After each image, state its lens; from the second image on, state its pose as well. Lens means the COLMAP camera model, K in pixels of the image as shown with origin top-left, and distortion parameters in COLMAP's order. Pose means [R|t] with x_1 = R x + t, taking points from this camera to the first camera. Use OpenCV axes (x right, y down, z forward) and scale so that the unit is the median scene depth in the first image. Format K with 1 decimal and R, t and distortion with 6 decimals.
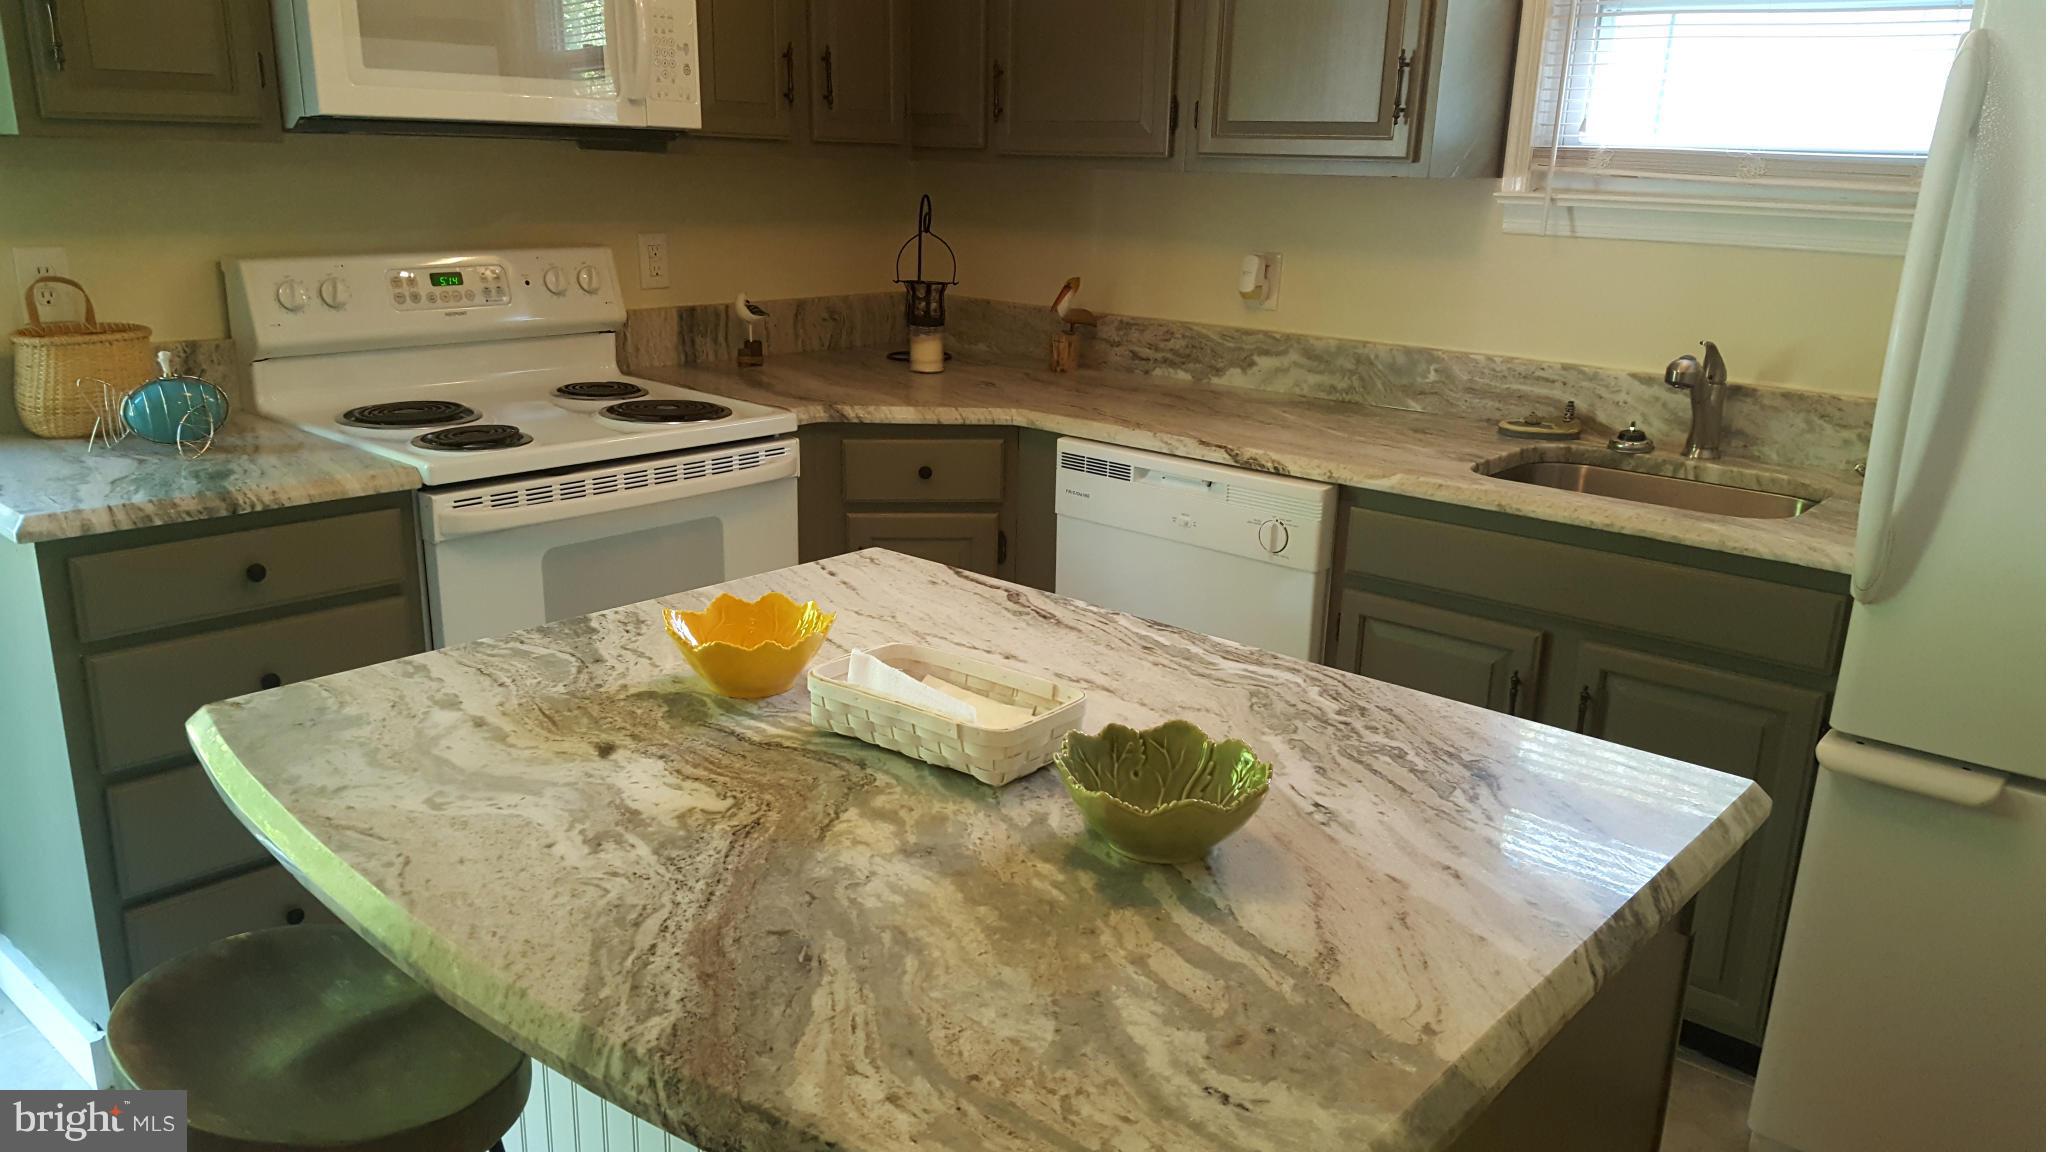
lens RADIAL K [[1519.3, 0, 986.3], [0, 1519.3, 615.0], [0, 0, 1]] dist [0.102943, -0.189147]
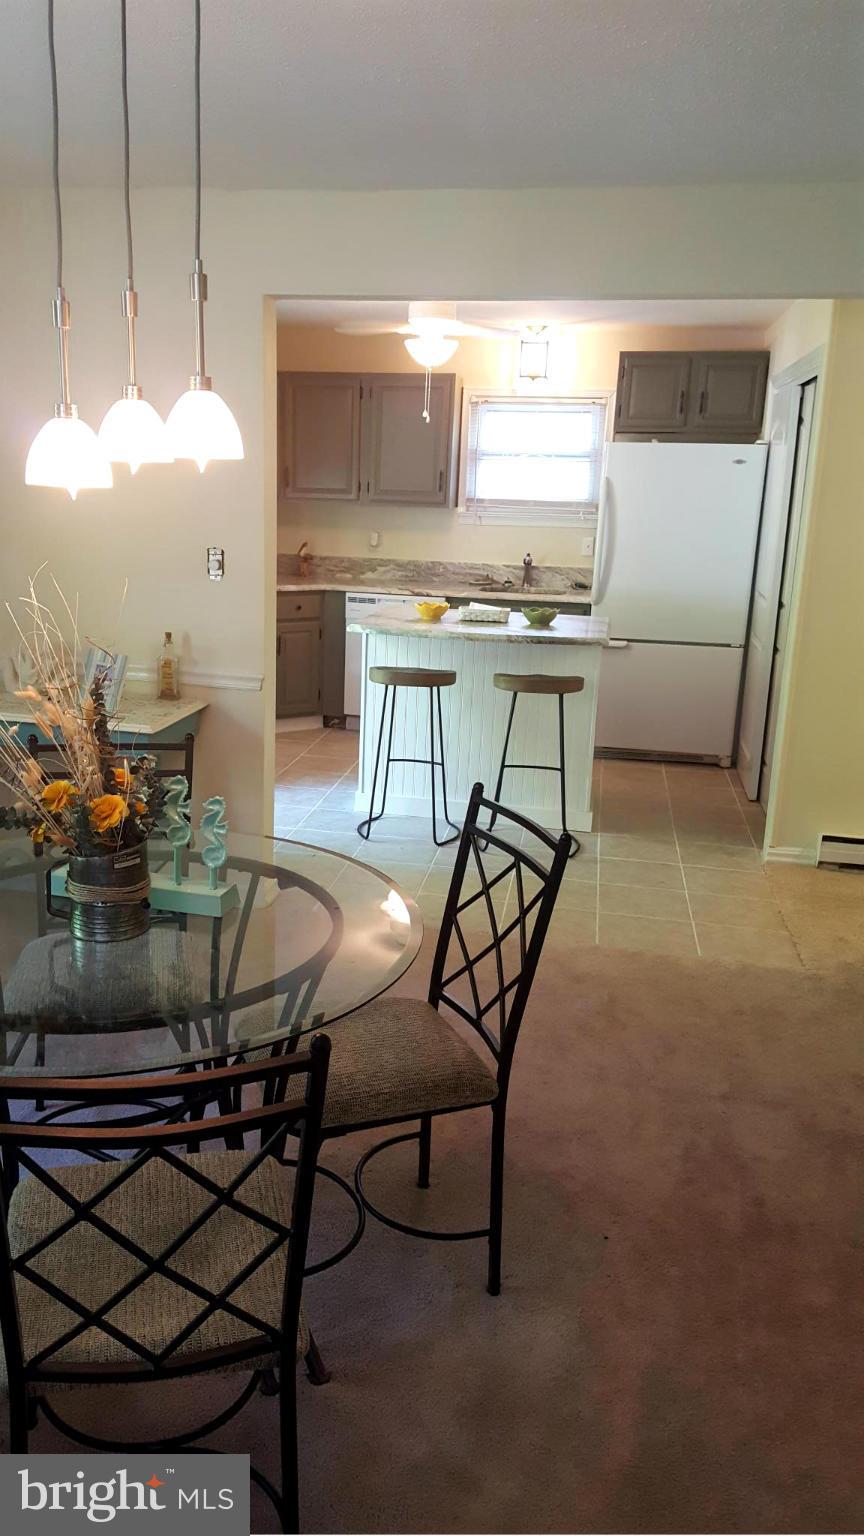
lens RADIAL K [[1091.1, 0, 381.5], [0, 1091.1, 729.9], [0, 0, 1]] dist [0.071012, -0.156972]
pose [[0.877662, -0.104436, 0.467763, -1.020239], [0.133961, 0.990526, -0.030199, 0.249804], [-0.460178, 0.089166, 0.883338, -1.006146]]
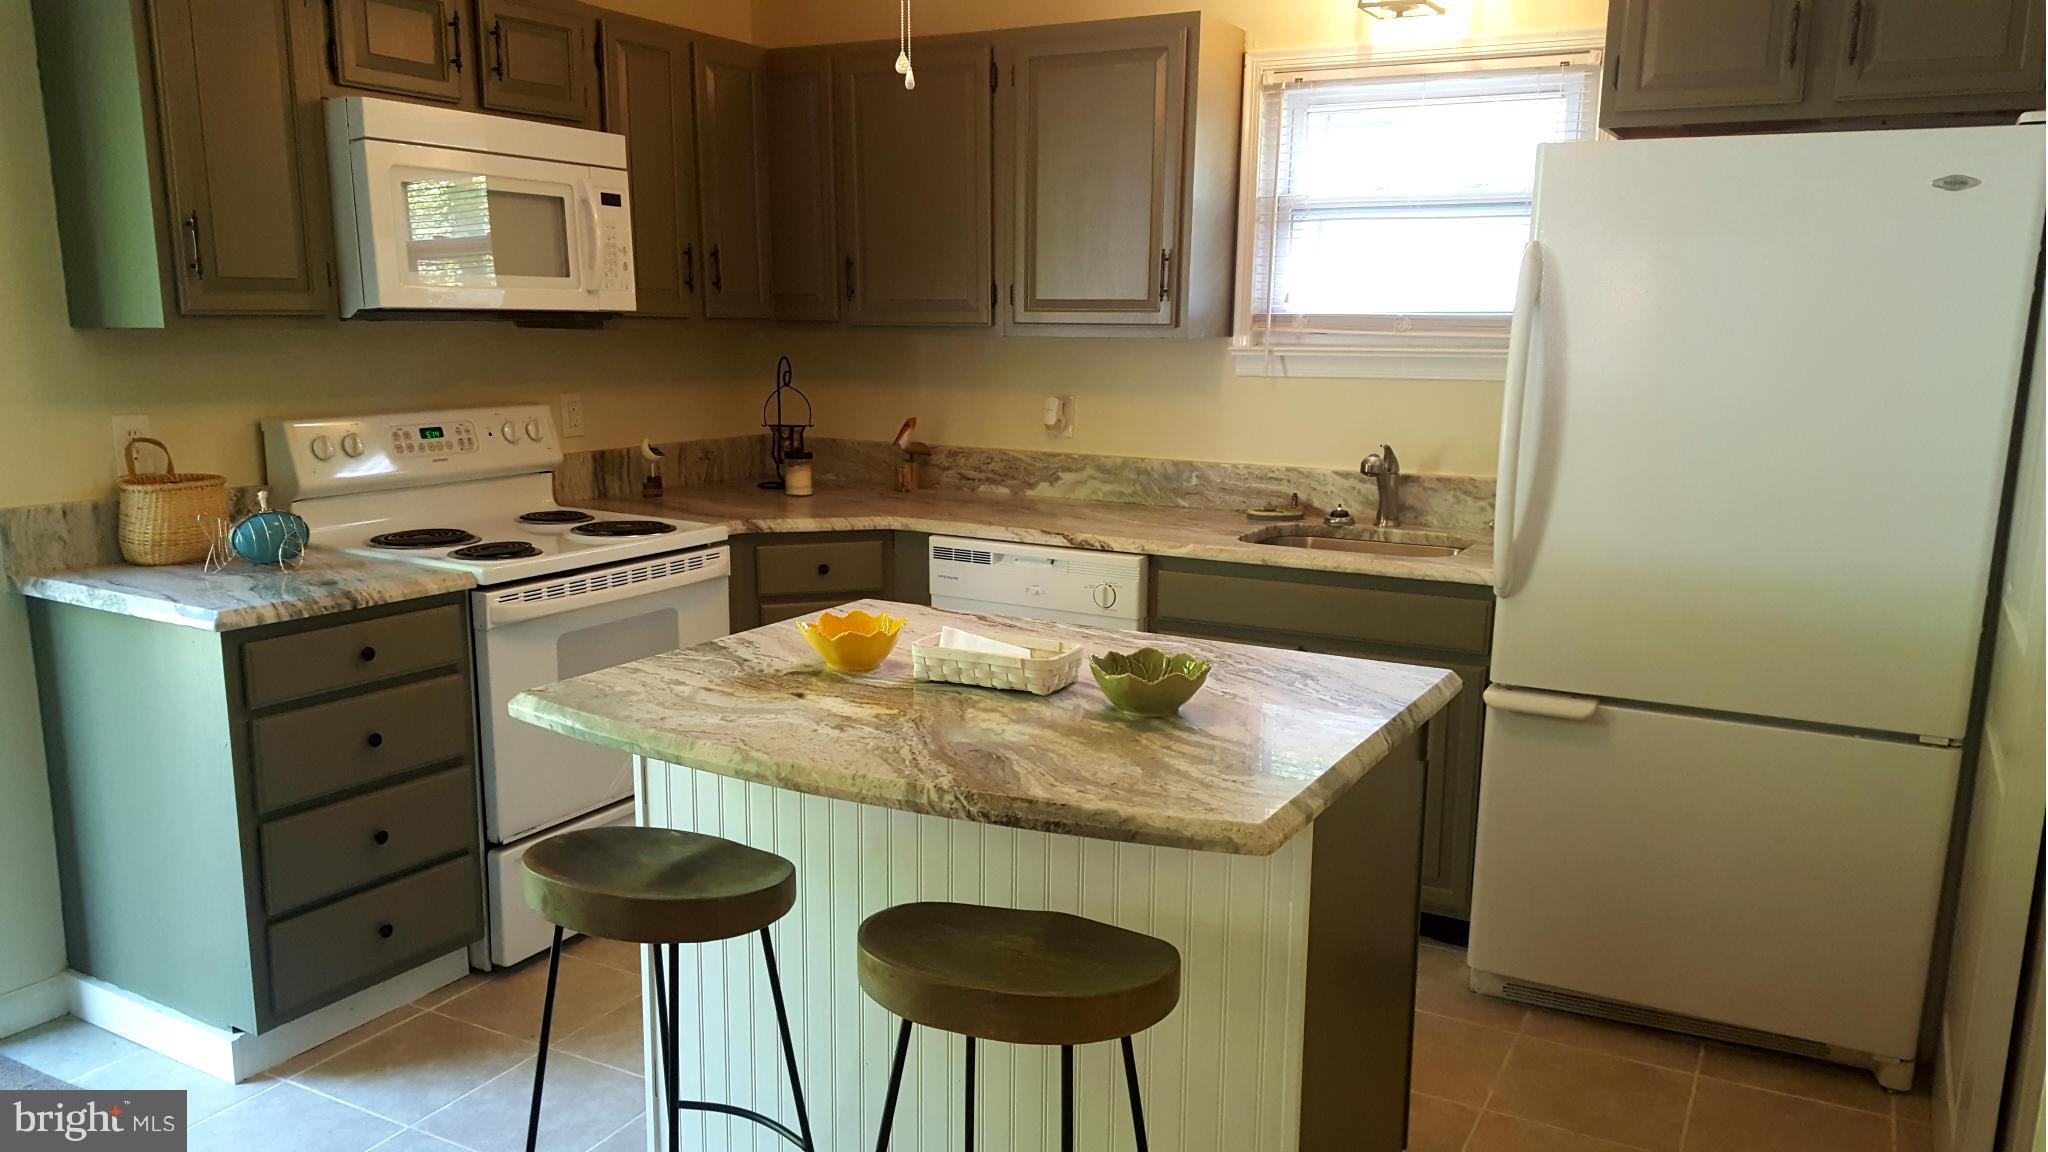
lens RADIAL K [[1519.3, 0, 986.3], [0, 1519.3, 615.0], [0, 0, 1]] dist [0.102943, -0.189147]
pose [[0.980258, -0.055735, 0.189704, -0.171566], [0.073854, 0.993216, -0.089821, 0.078555], [-0.183411, 0.102059, 0.977724, -0.303648]]
